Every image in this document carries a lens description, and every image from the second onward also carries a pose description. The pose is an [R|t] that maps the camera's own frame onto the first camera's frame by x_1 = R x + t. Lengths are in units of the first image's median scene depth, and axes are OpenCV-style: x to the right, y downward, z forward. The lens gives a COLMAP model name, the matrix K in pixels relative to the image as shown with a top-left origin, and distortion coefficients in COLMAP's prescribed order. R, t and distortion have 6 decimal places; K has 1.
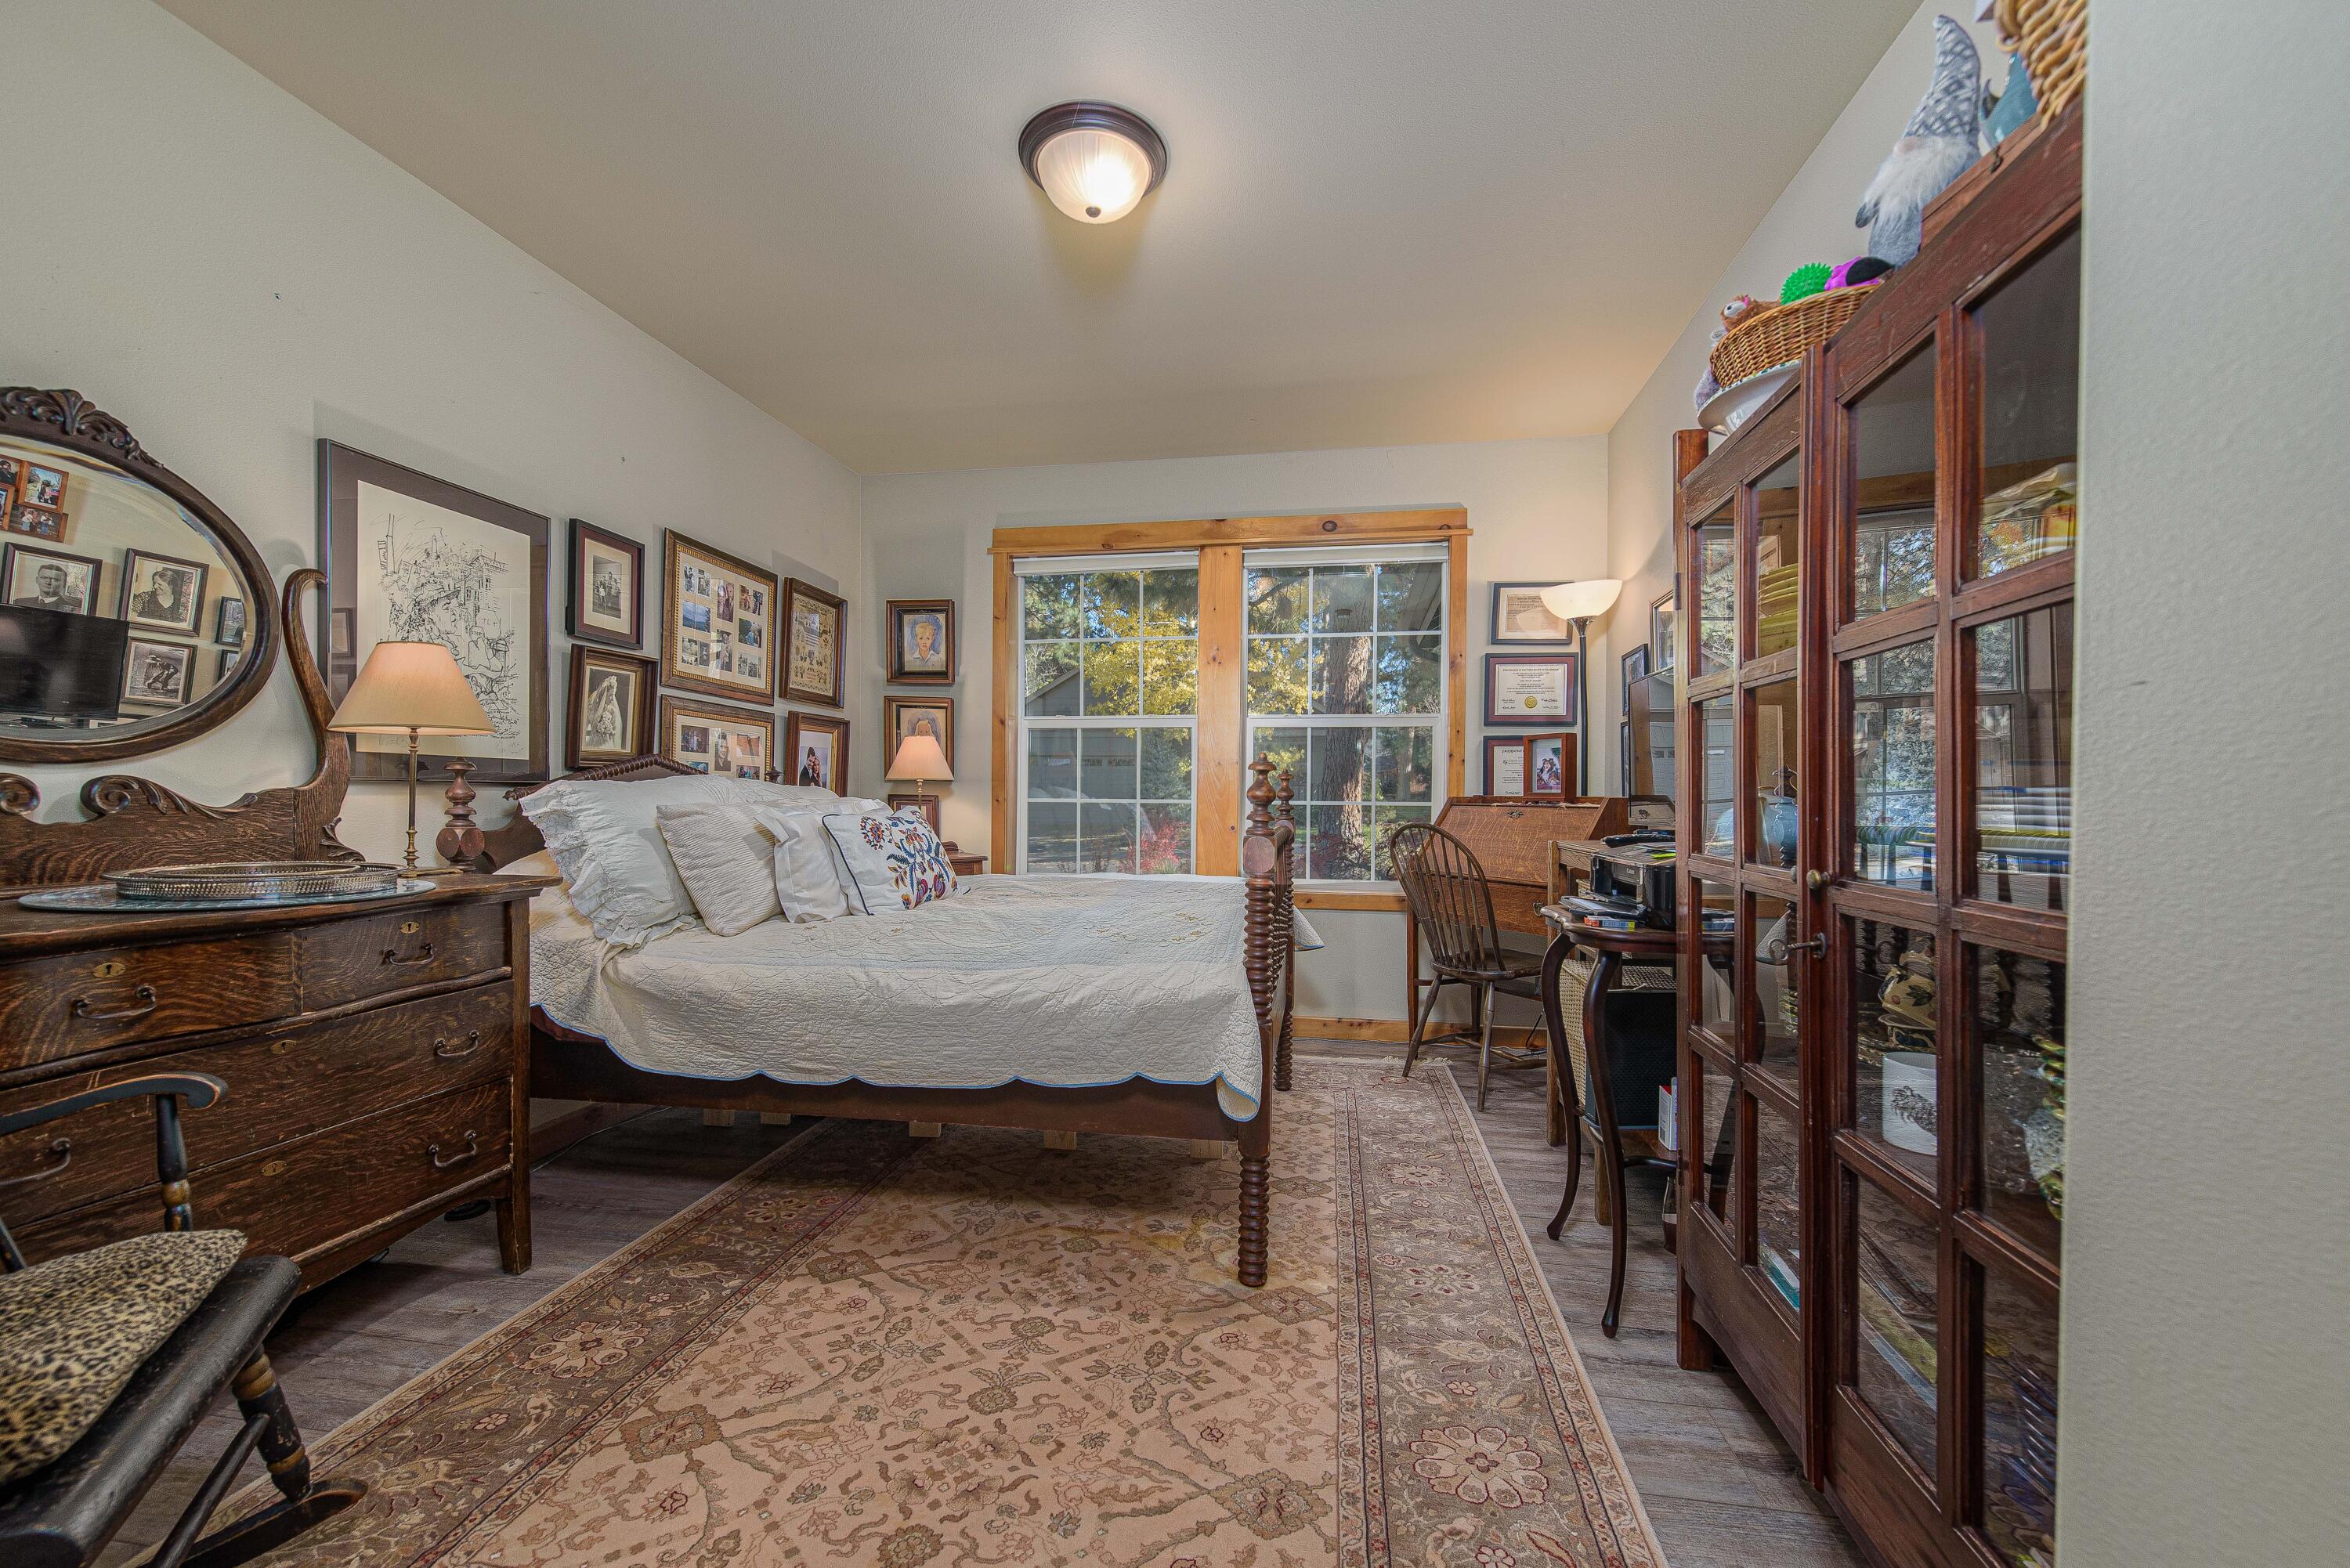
lens RADIAL K [[935.7, 0, 1178.1], [0, 935.7, 787.9], [0, 0, 1]] dist [0.003974, -0.000277]
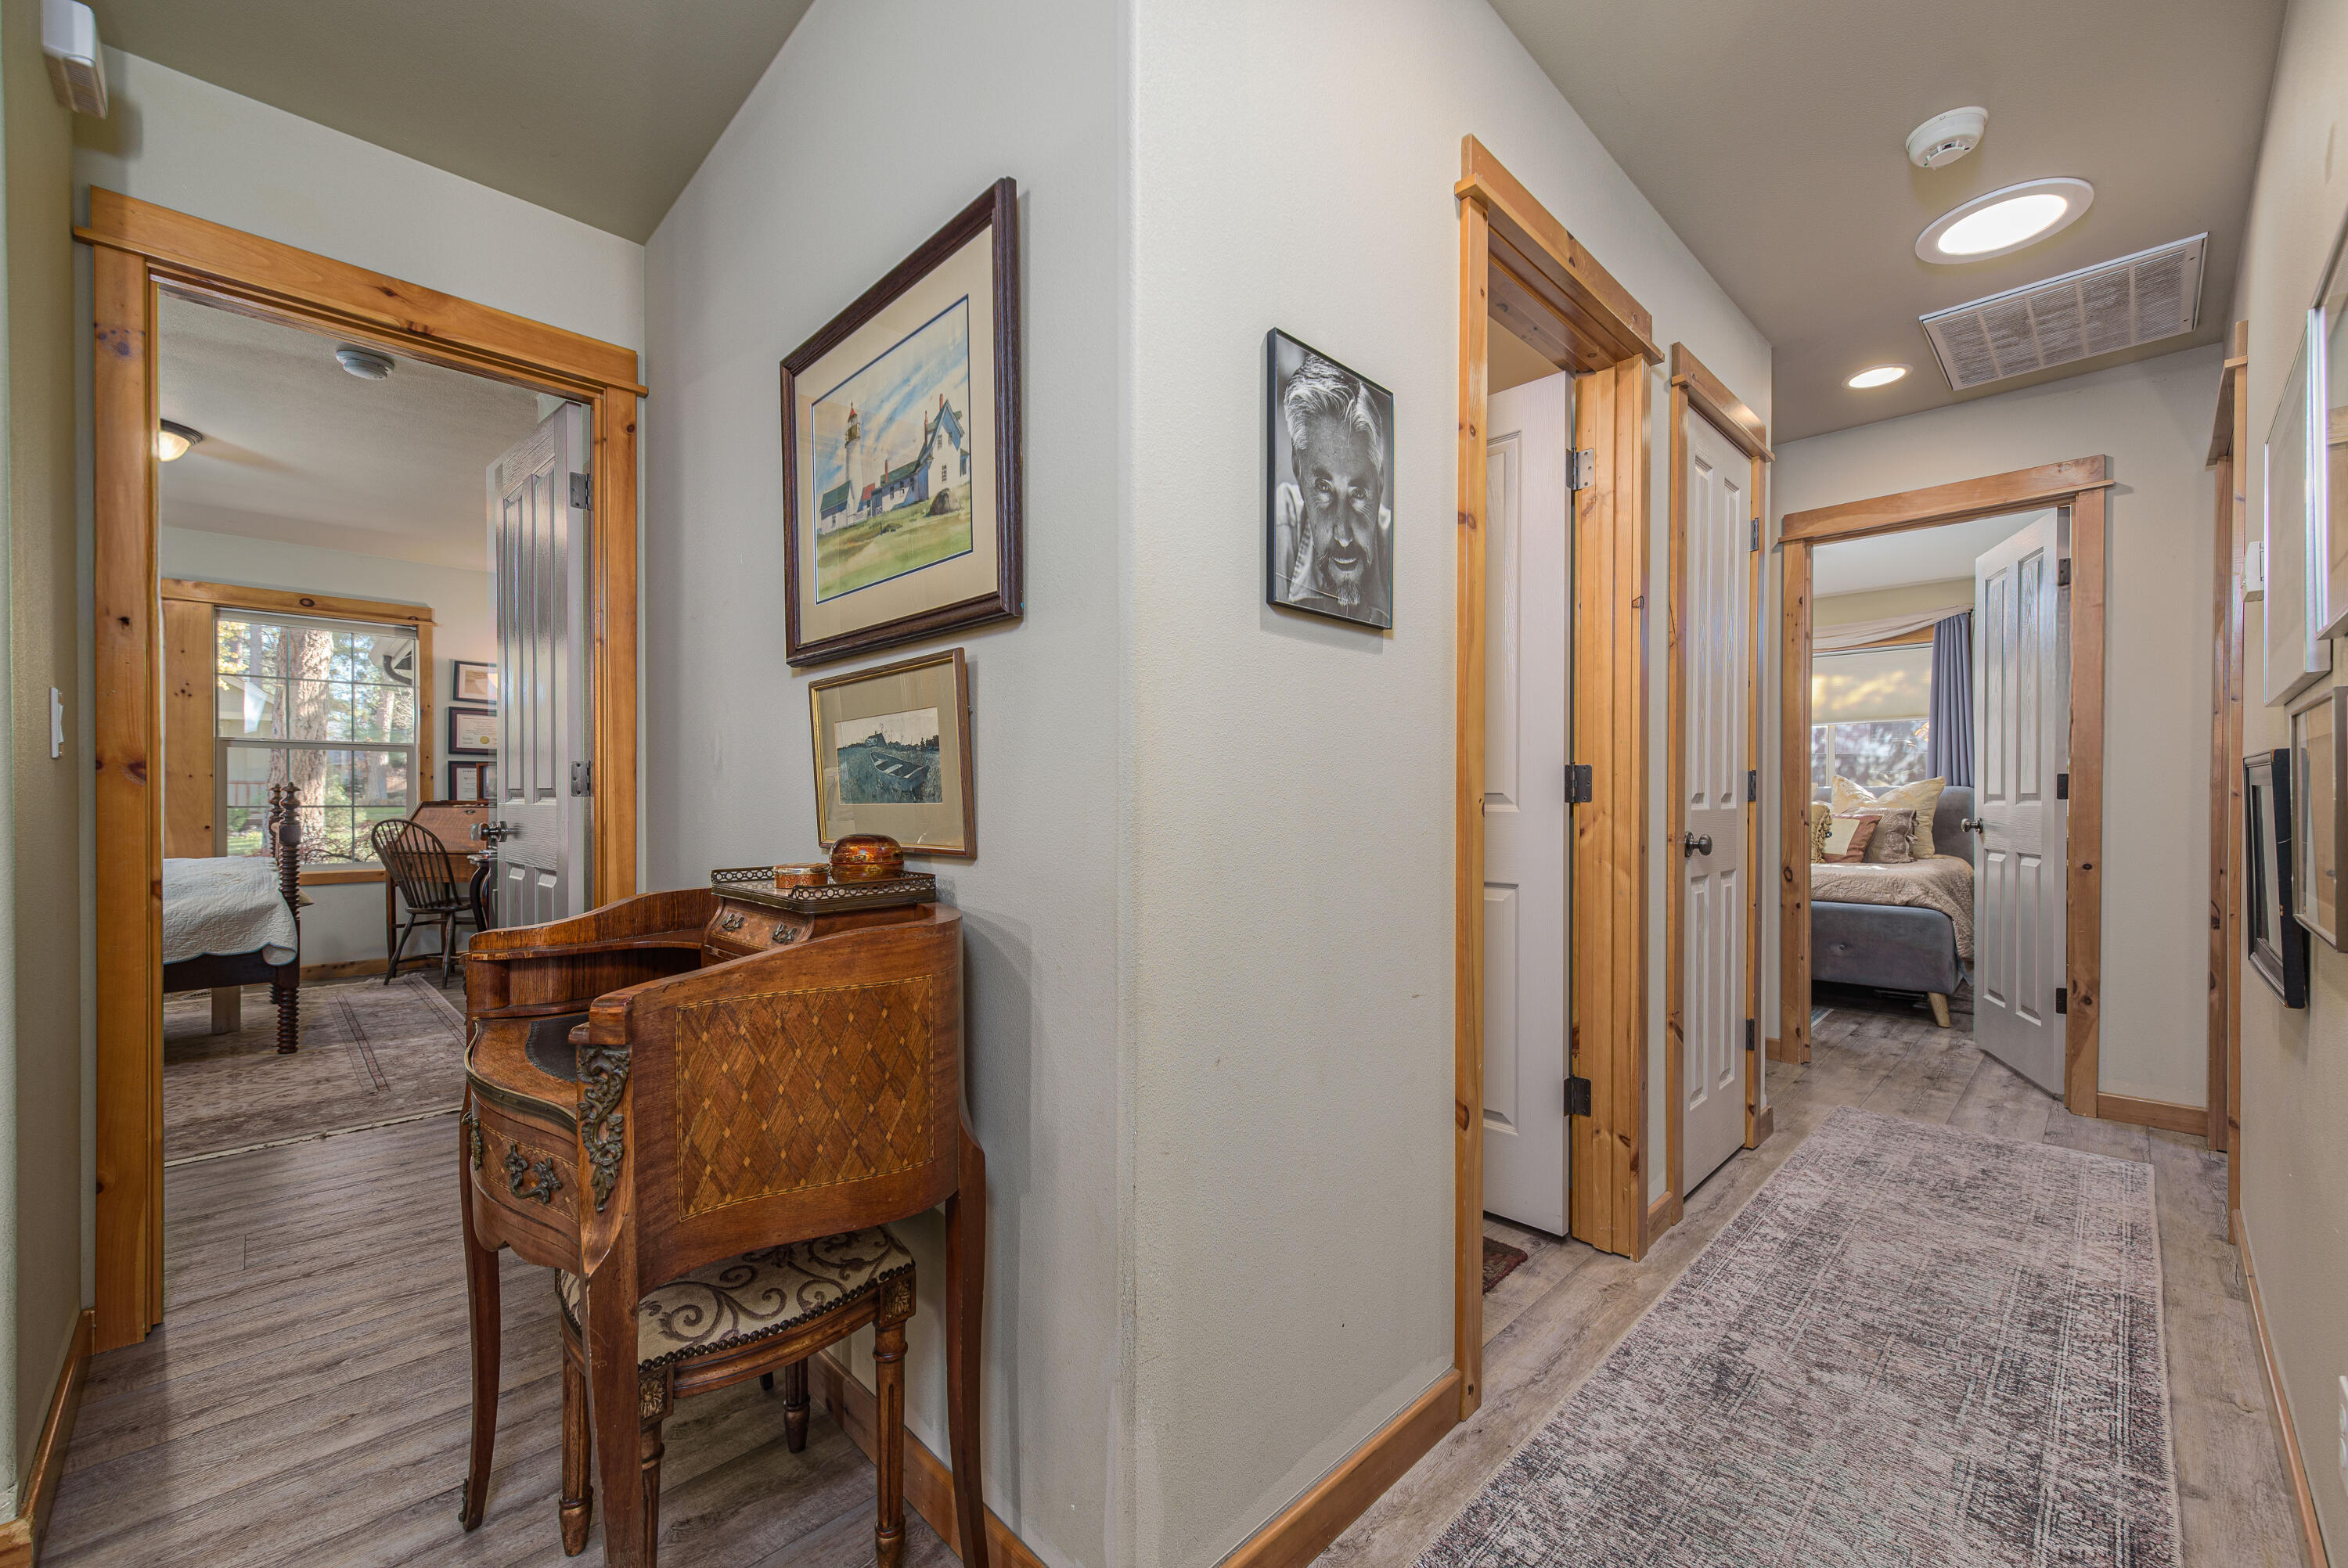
lens RADIAL K [[934.8, 0, 1180.9], [0, 934.8, 799.2], [0, 0, 1]] dist [0.003974, -0.000277]
pose [[0.585810, -0.014925, 0.810311, -0.253137], [0.002532, 0.999859, 0.016585, -0.018893], [-0.810444, -0.007664, 0.585766, -1.030552]]
